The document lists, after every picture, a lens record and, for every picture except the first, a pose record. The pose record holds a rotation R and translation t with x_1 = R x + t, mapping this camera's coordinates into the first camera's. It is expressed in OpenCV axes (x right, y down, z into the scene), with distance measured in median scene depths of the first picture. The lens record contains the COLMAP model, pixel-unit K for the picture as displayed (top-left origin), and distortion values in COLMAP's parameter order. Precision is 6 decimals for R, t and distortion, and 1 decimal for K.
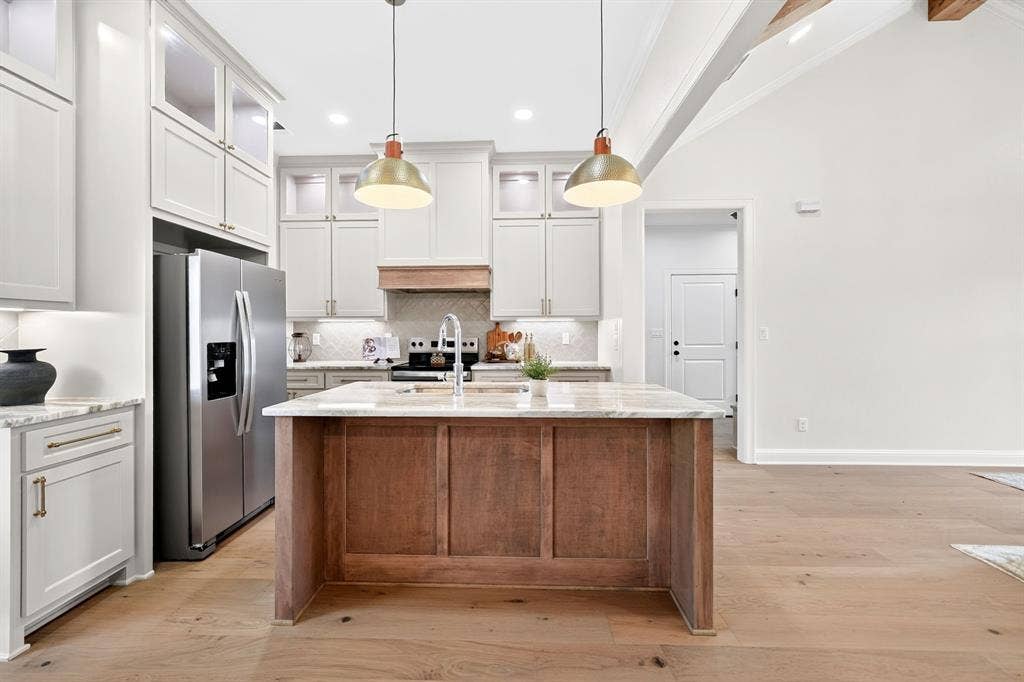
lens RADIAL K [[407.9, 0, 508.5], [0, 407.9, 333.8], [0, 0, 1]] dist [-0.002195, 0.000991]
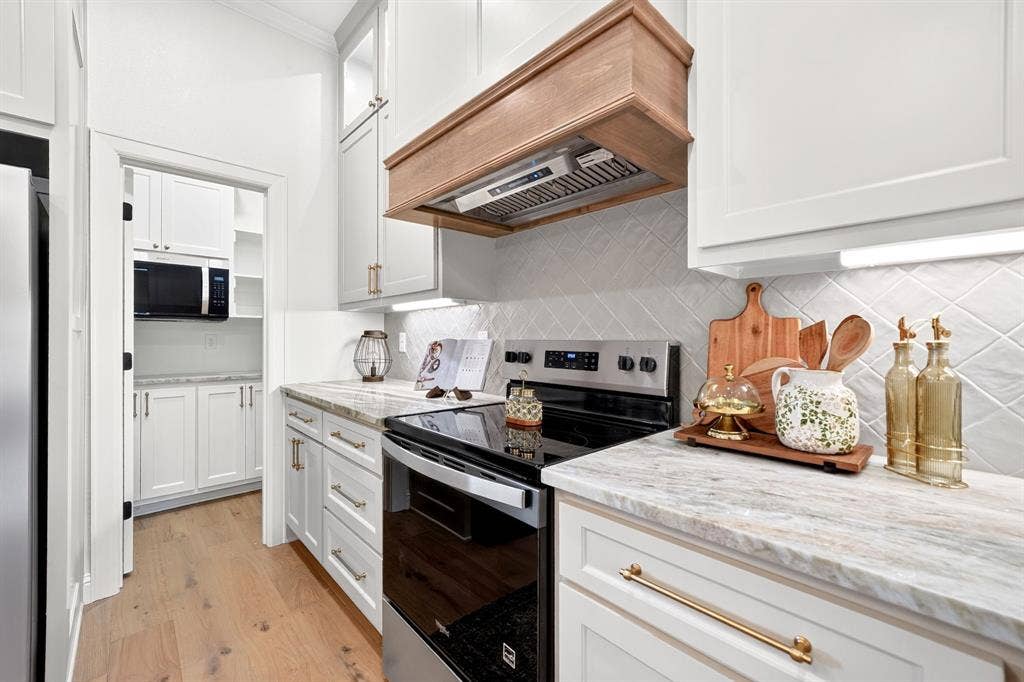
lens RADIAL K [[407.9, 0, 527.6], [0, 407.9, 338.0], [0, 0, 1]] dist [-0.002195, 0.000991]
pose [[0.731771, 0.002658, -0.681546, 0.045595], [-0.003708, 0.999993, -0.000081, 0.006910], [0.681541, 0.002586, 0.731776, 0.734038]]
